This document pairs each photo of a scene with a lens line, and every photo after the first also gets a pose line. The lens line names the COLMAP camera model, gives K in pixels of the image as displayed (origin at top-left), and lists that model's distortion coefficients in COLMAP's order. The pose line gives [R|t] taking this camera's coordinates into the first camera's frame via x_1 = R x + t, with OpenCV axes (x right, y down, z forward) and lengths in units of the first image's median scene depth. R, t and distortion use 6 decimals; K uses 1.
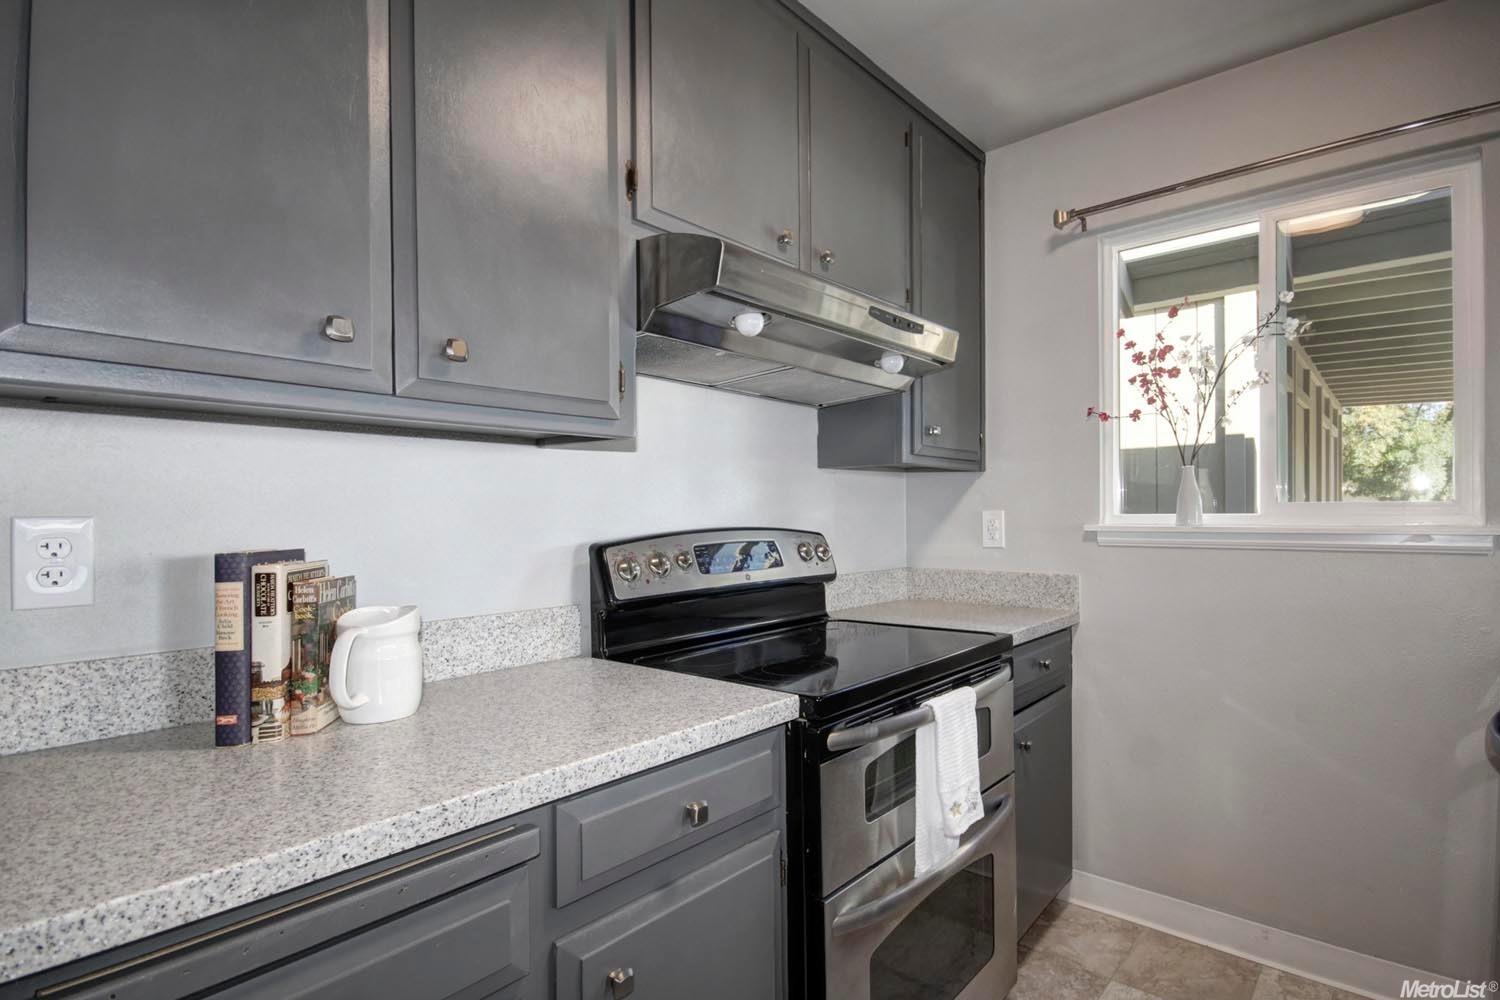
lens RADIAL K [[742.6, 0, 828.8], [0, 742.6, 517.7], [0, 0, 1]] dist [0.002454, 0.000665]
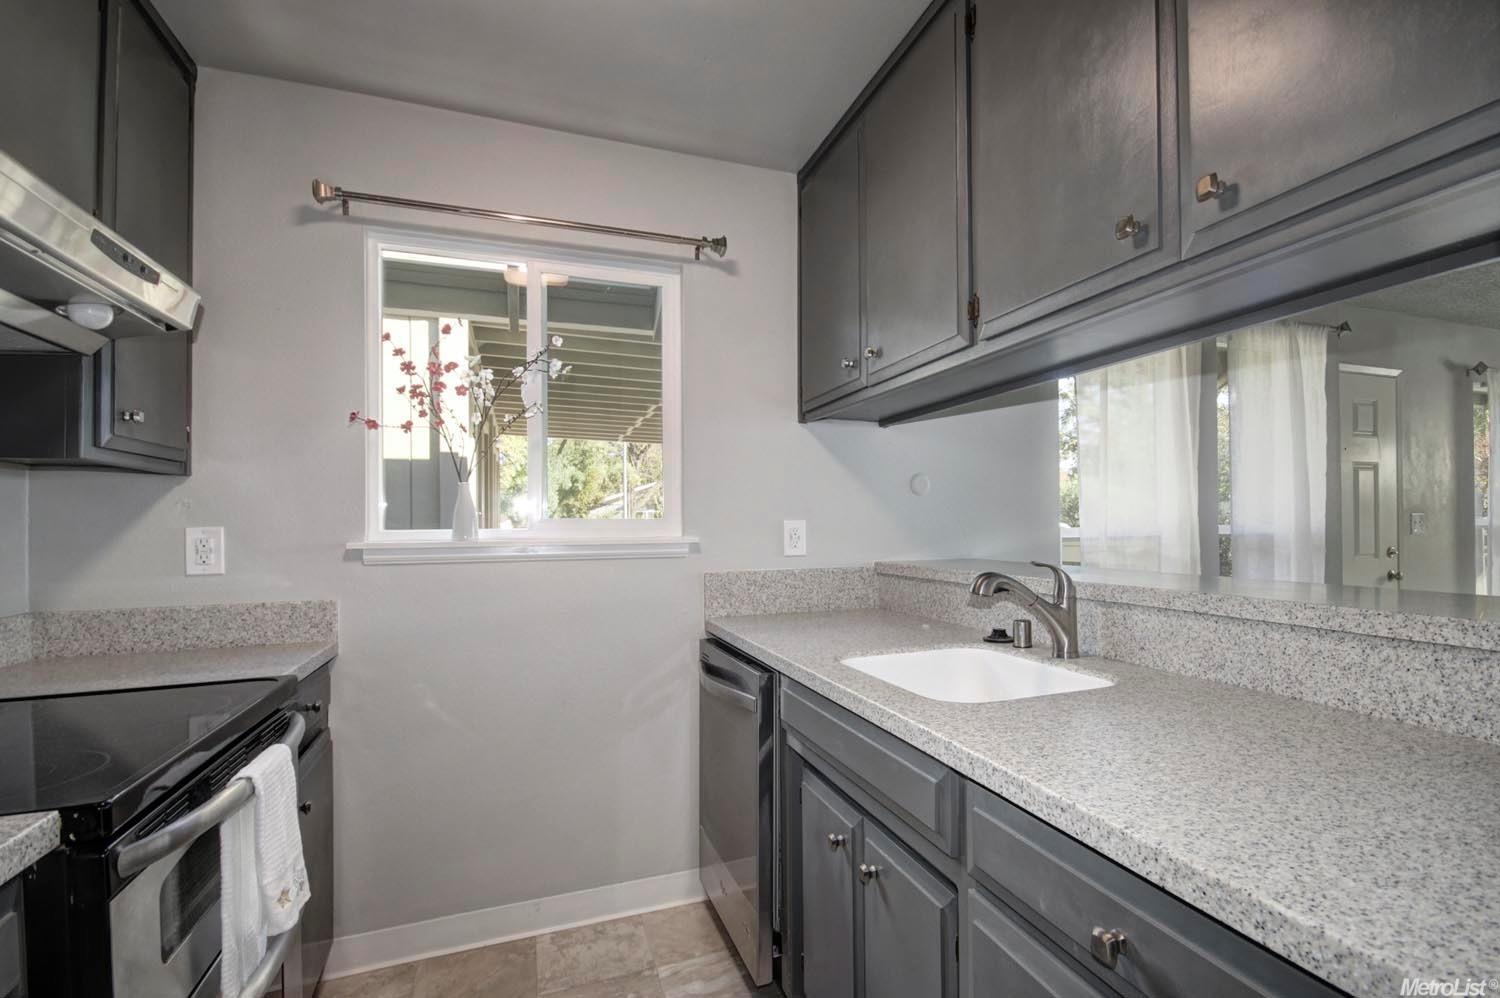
lens RADIAL K [[757.8, 0, 829.9], [0, 757.8, 517.0], [0, 0, 1]] dist [0.001441, -0.000906]
pose [[0.483657, 0.009043, 0.875211, -0.173975], [0.012168, 0.999781, -0.017054, 0.001758], [-0.875173, 0.018898, 0.483440, 0.052921]]
